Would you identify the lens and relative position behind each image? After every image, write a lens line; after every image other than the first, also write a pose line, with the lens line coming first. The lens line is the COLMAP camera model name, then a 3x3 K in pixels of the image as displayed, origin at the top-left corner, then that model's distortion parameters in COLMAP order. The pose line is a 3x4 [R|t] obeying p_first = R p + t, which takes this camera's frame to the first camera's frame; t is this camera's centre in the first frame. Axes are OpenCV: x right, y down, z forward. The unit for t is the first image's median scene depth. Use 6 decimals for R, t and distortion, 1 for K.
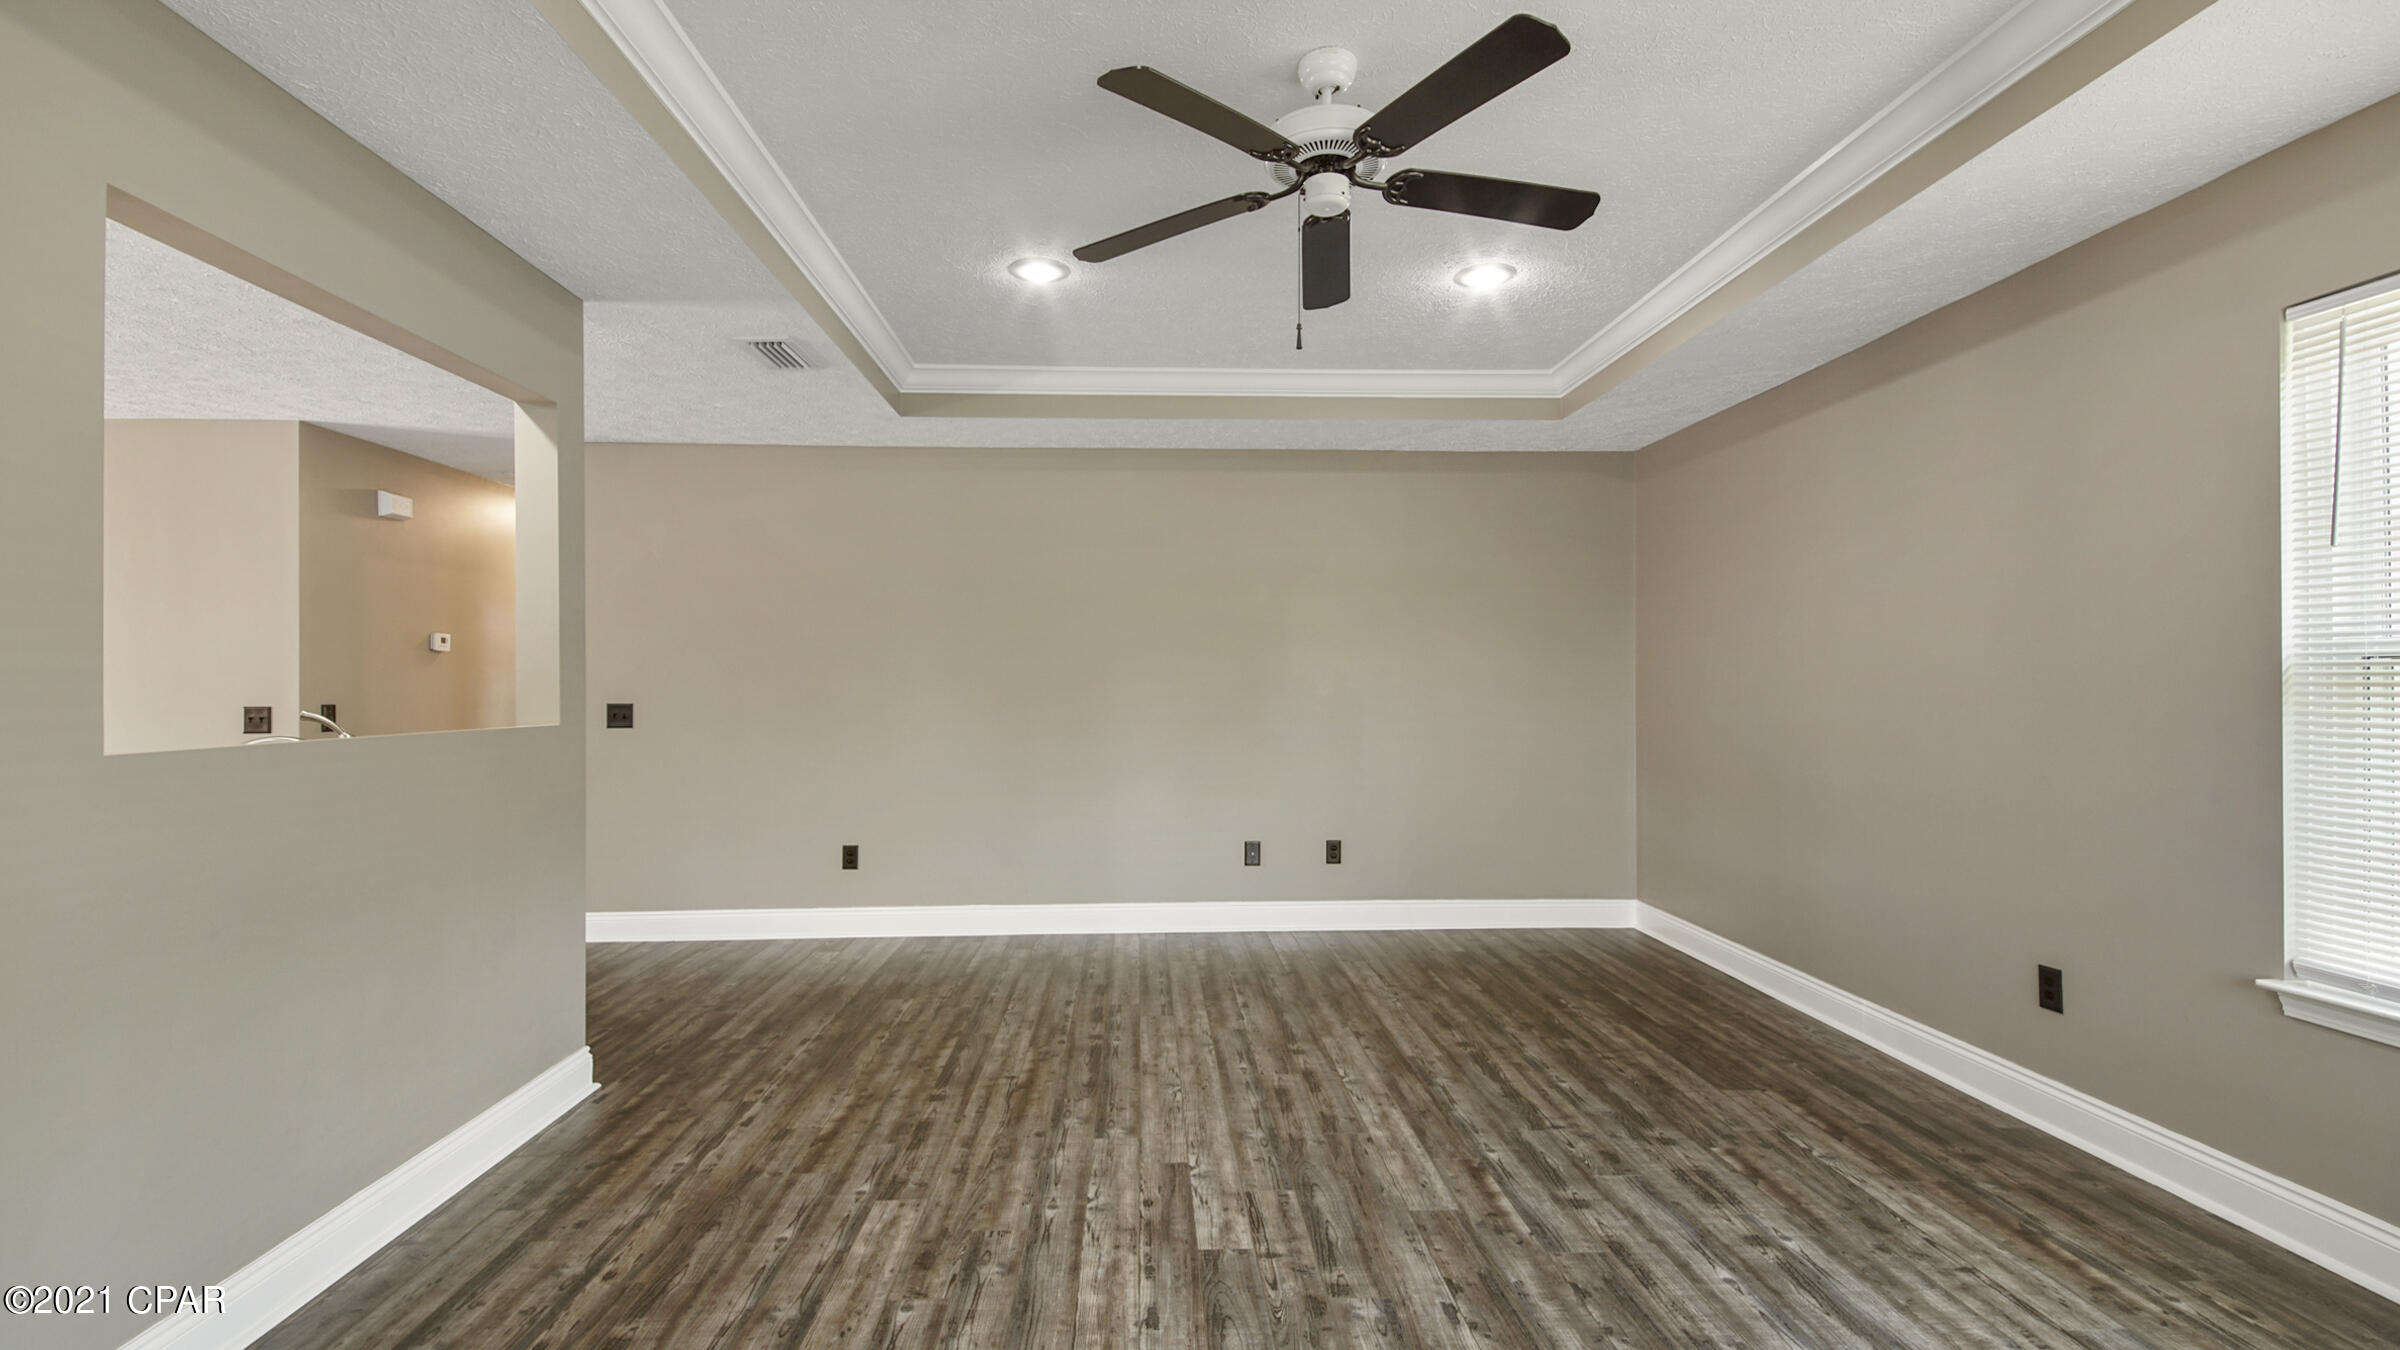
lens RADIAL K [[1058.7, 0, 1197.7], [0, 1058.7, 691.0], [0, 0, 1]] dist [0.024470, -0.000379]
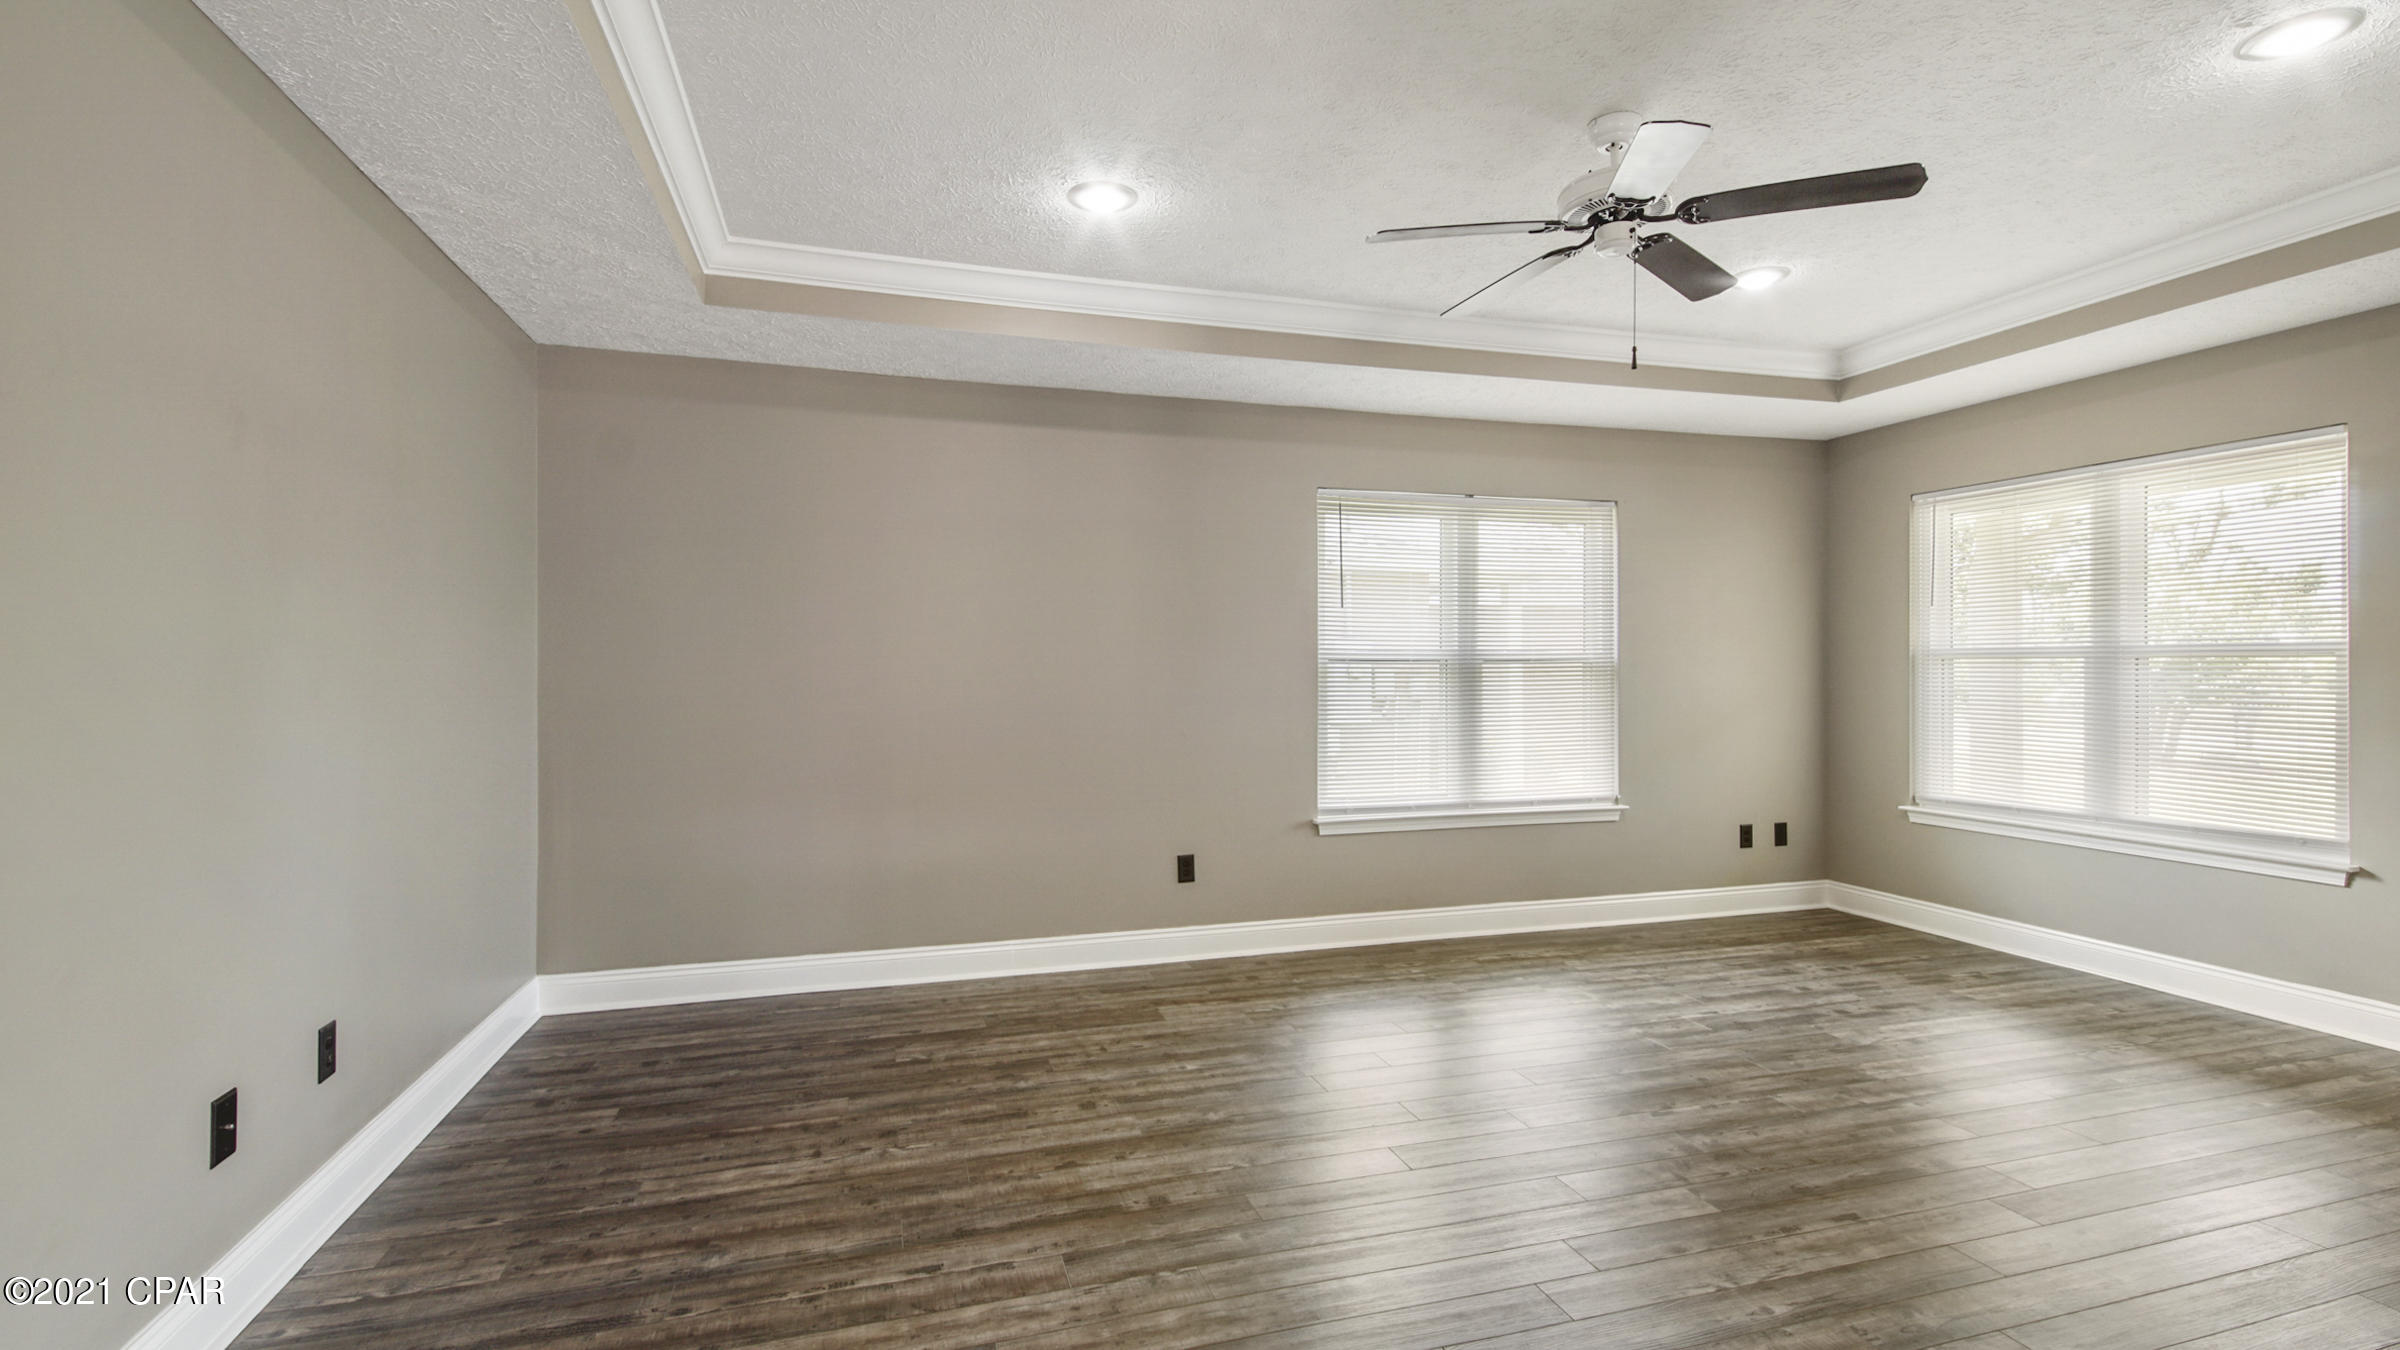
lens RADIAL K [[1058.7, 0, 1197.7], [0, 1058.7, 691.0], [0, 0, 1]] dist [0.024470, -0.000379]
pose [[-0.244133, -0.013563, 0.969647, -0.606691], [0.004351, 0.999877, 0.015081, -0.000712], [-0.969732, 0.007900, -0.244044, 1.201824]]
